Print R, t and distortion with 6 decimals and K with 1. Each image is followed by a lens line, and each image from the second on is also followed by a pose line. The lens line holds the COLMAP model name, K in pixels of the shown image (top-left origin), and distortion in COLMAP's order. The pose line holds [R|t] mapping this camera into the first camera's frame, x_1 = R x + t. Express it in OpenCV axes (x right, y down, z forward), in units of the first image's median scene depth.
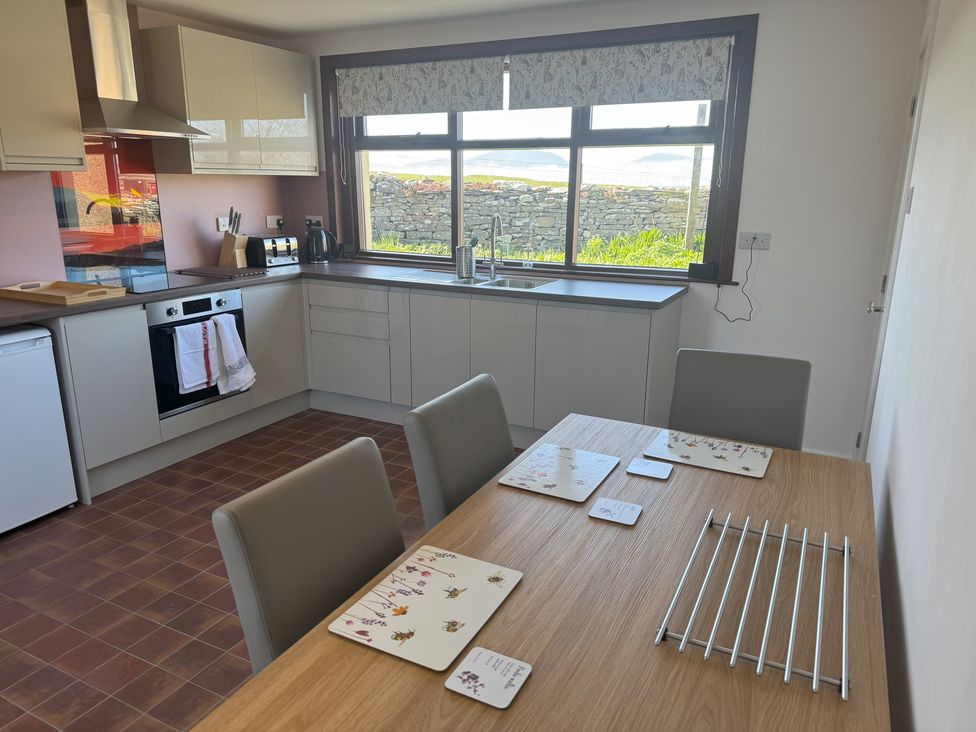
lens RADIAL K [[699.2, 0, 488.0], [0, 699.2, 366.0], [0, 0, 1]] dist [0.151256, -0.182555]
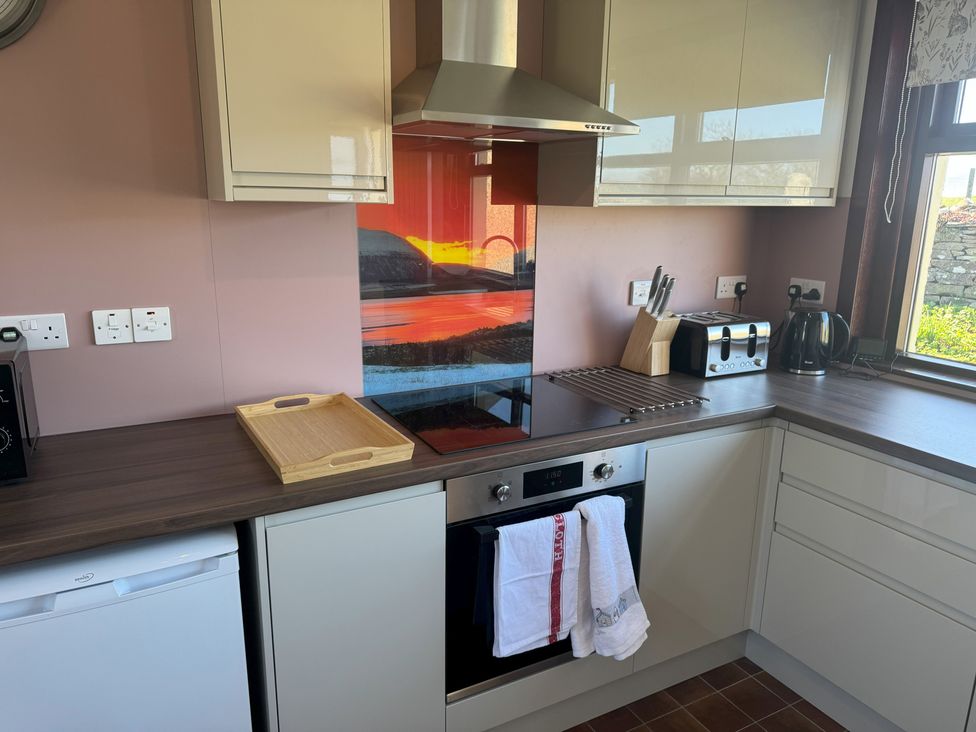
lens RADIAL K [[699.5, 0, 487.3], [0, 699.5, 351.8], [0, 0, 1]] dist [0.043215, -0.004510]
pose [[0.831725, 0.128108, -0.540205, -0.174315], [-0.152868, 0.988246, -0.001005, -0.138434], [0.533727, 0.083416, 0.841533, 0.495649]]
